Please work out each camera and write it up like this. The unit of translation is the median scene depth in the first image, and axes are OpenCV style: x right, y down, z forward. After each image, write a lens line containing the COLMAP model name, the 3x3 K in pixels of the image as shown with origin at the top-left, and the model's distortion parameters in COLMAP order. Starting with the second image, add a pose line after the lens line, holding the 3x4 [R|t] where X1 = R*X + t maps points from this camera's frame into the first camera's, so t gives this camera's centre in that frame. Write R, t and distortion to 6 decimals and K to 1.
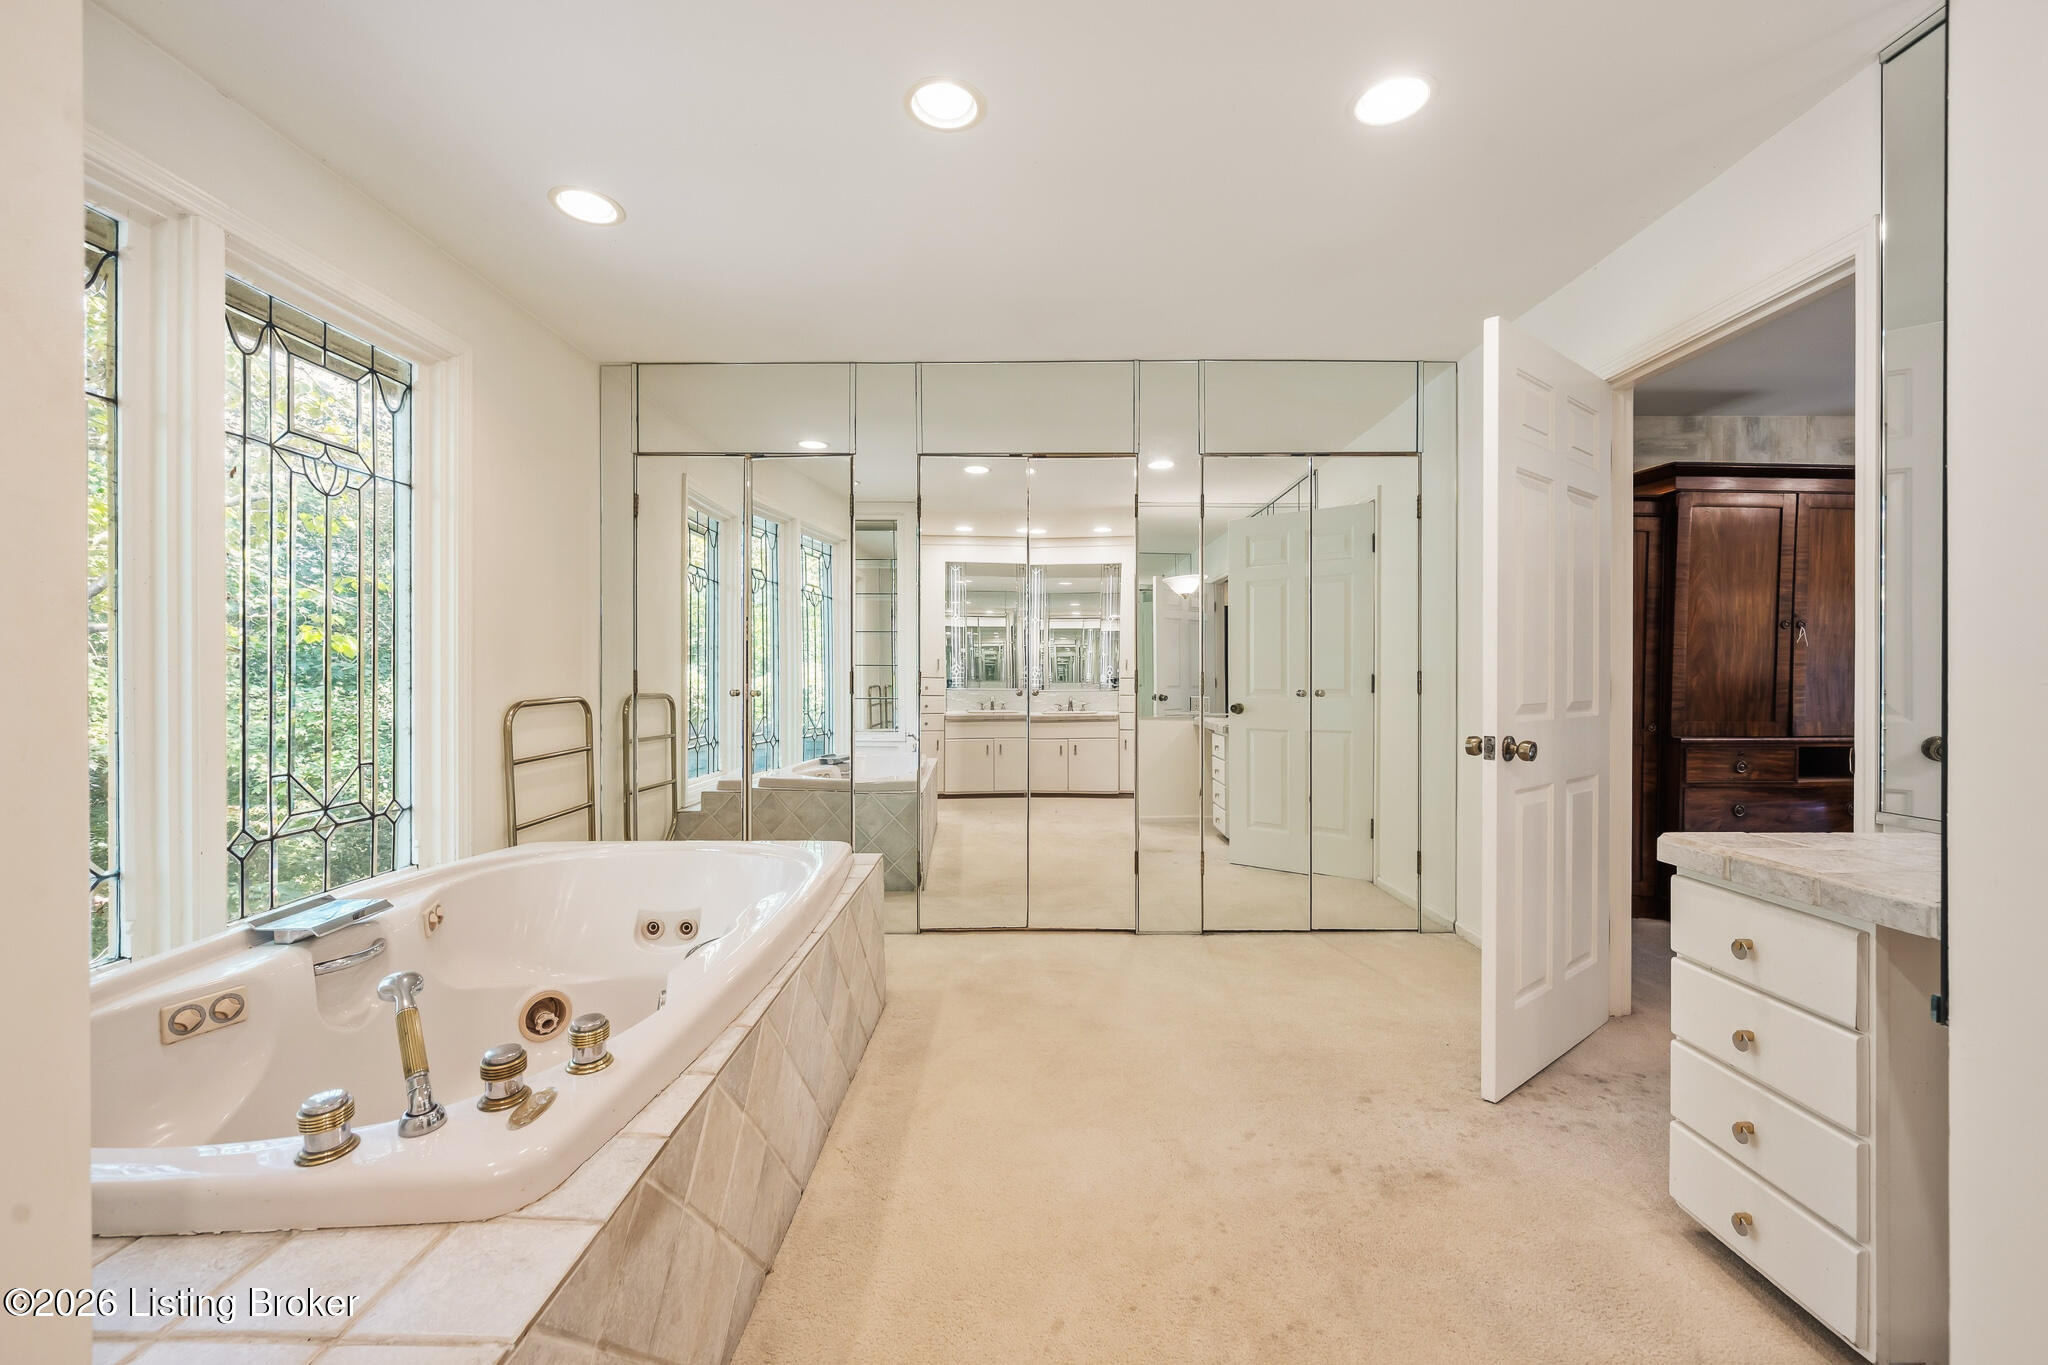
lens RADIAL K [[813.6, 0, 1022.4], [0, 813.6, 678.5], [0, 0, 1]] dist [-0.002895, -0.000271]
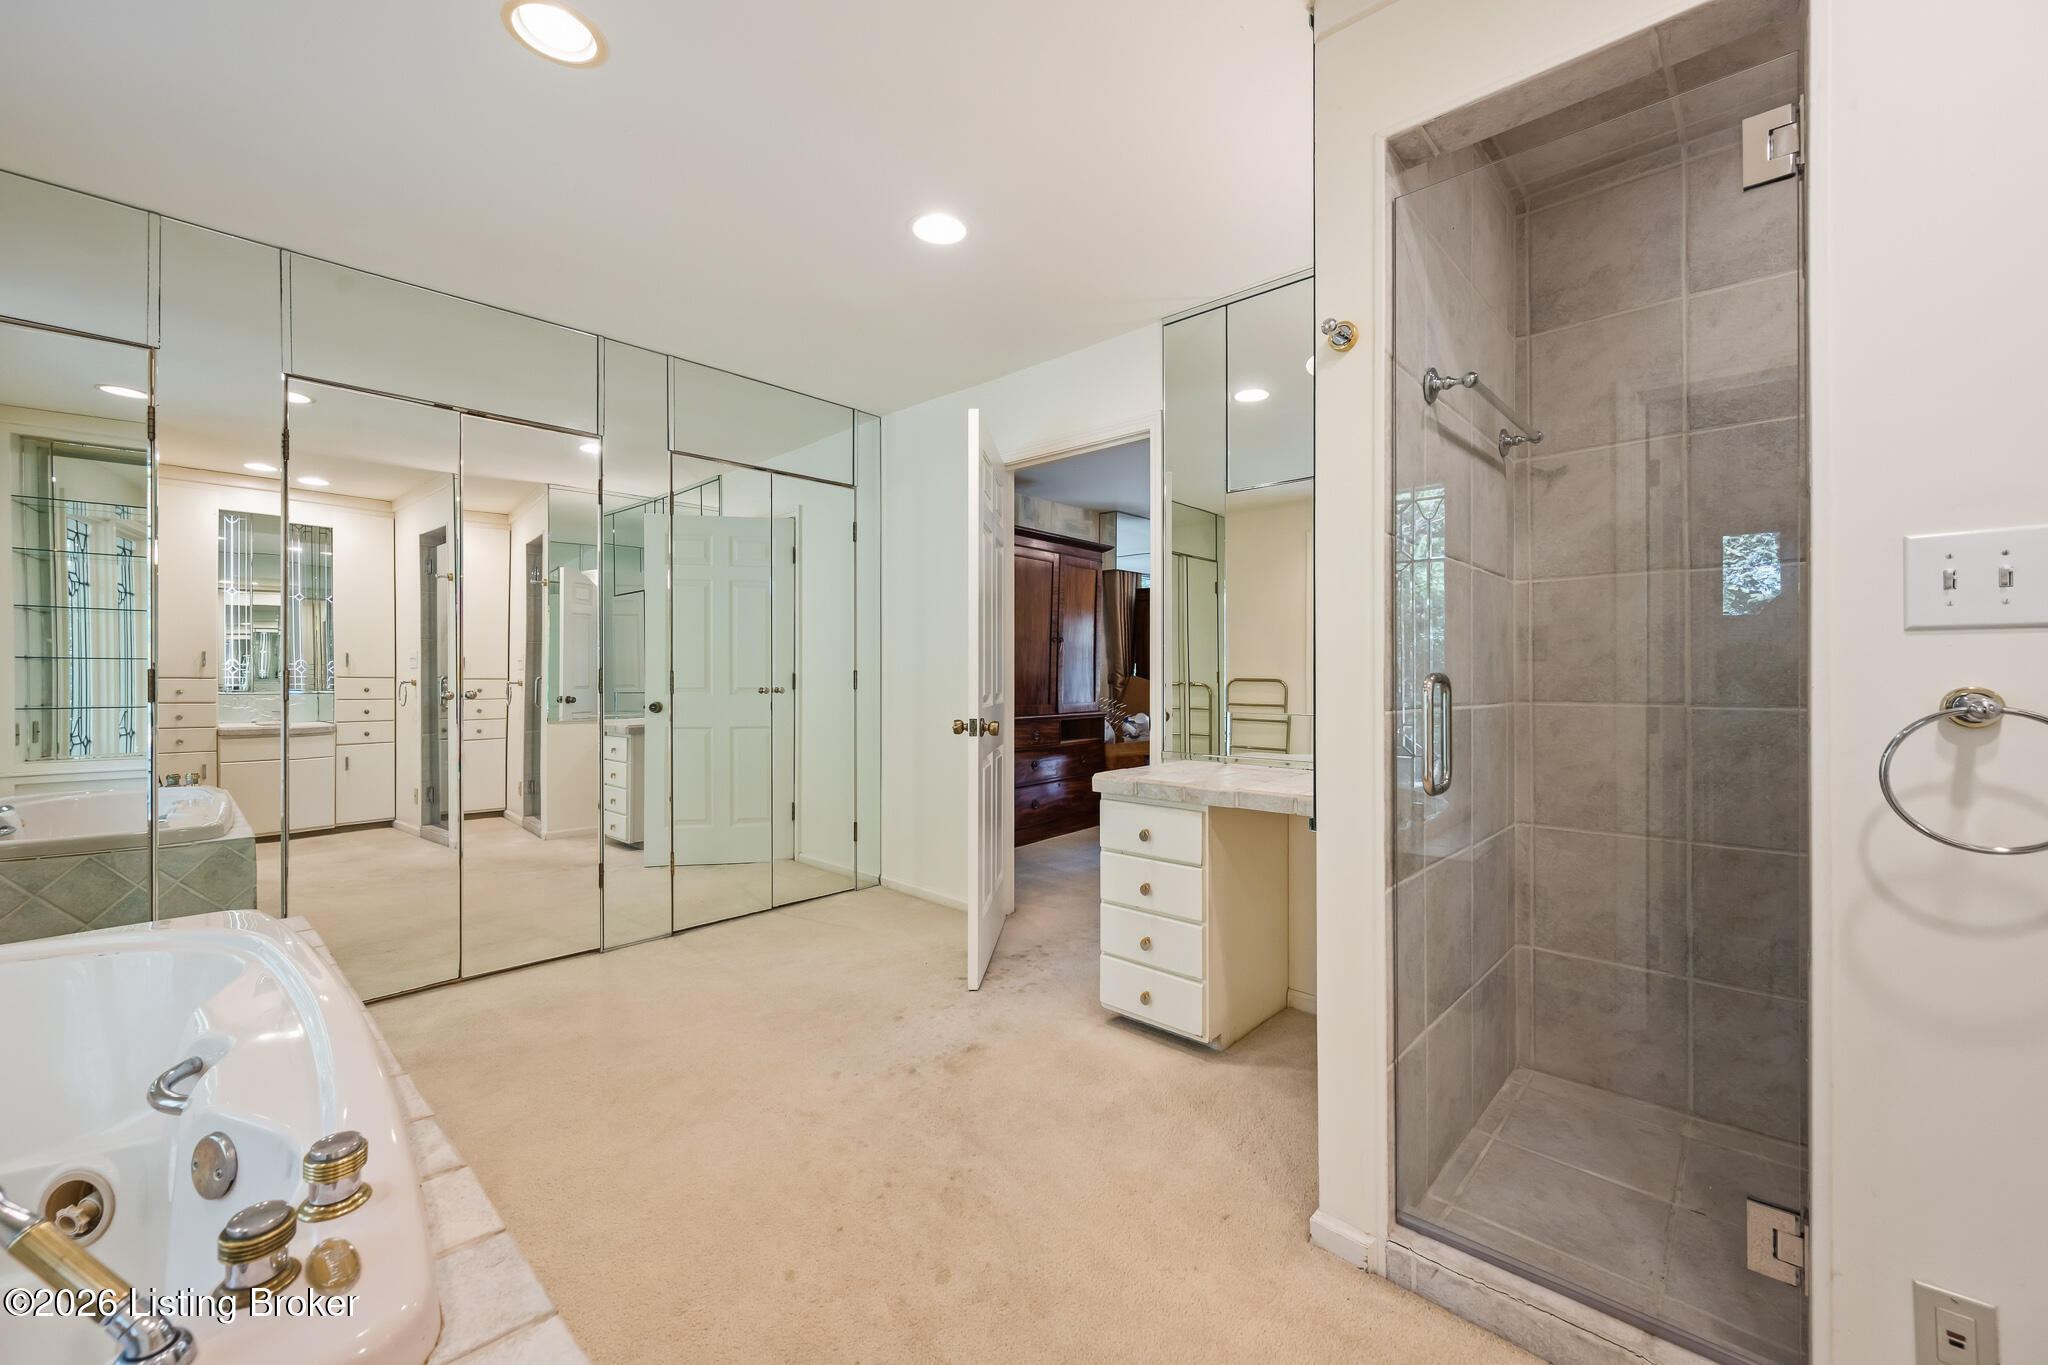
lens RADIAL K [[813.6, 0, 1025.3], [0, 813.6, 676.0], [0, 0, 1]] dist [-0.002895, -0.000271]
pose [[0.676640, -0.003240, 0.736307, -0.344625], [0.004014, 0.999992, 0.000713, -0.000784], [-0.736303, 0.002473, 0.676648, 0.022773]]
